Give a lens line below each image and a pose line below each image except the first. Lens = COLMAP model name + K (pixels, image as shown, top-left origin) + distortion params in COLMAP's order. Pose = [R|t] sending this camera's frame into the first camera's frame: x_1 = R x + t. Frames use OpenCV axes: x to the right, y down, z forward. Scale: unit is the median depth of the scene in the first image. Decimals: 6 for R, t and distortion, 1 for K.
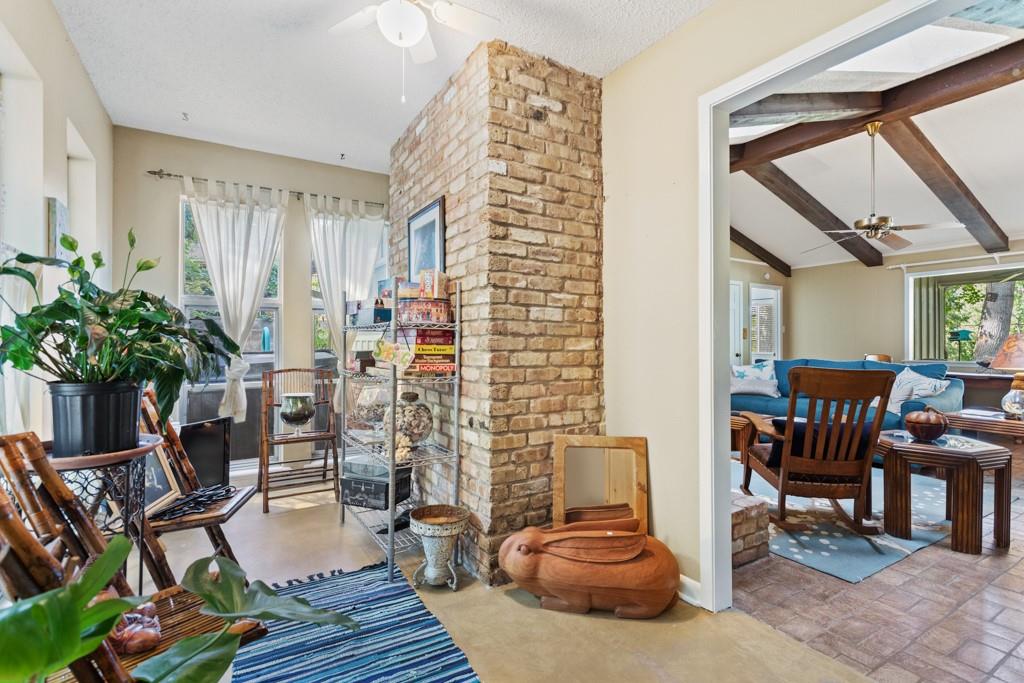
lens RADIAL K [[481.0, 0, 517.4], [0, 481.0, 336.4], [0, 0, 1]] dist [0.002190, 0.003148]
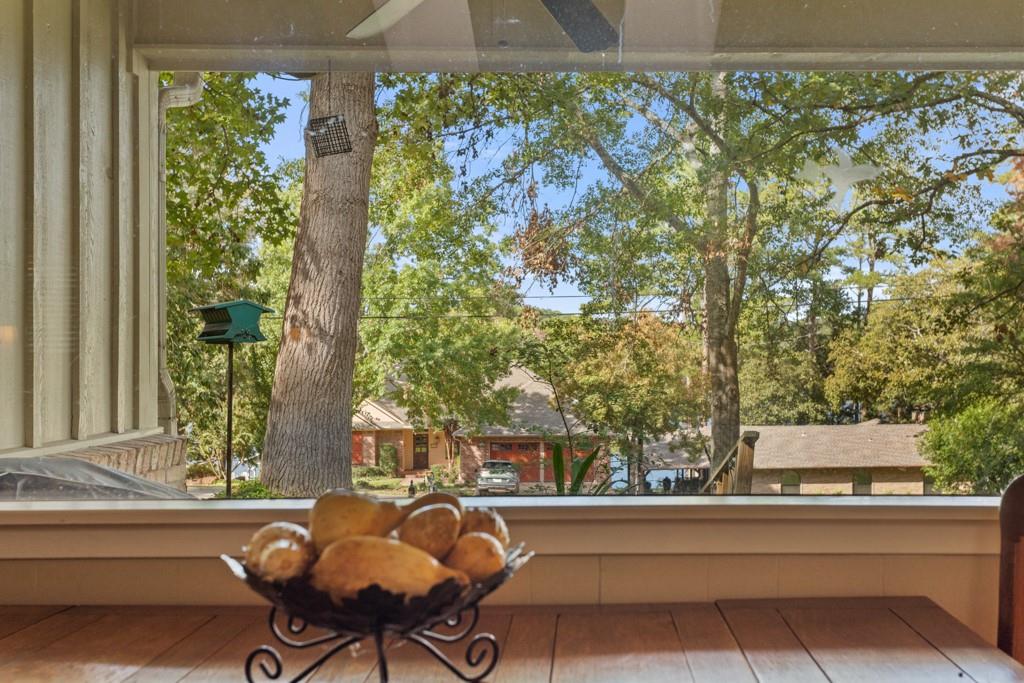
lens RADIAL K [[1134.3, 0, 514.0], [0, 1134.3, 345.2], [0, 0, 1]] dist [-0.069862, 0.000000]
pose [[0.573653, -0.000031, 0.819099, 1.030928], [0.002237, 0.999996, -0.001529, 0.018713], [-0.819096, 0.002710, 0.573651, 1.084145]]
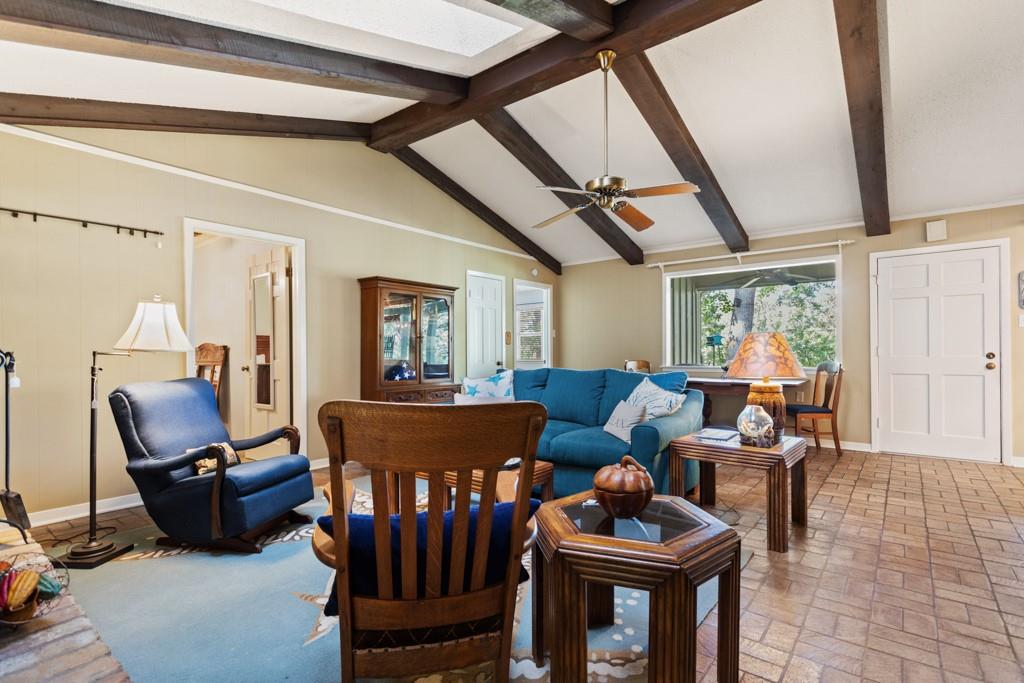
lens RADIAL K [[481.0, 0, 516.7], [0, 481.0, 348.9], [0, 0, 1]] dist [0.002190, 0.003148]
pose [[0.943604, -0.007329, 0.330995, 0.305404], [0.004455, 0.999946, 0.009440, 0.008416], [-0.331047, -0.007433, 0.943585, 0.288570]]
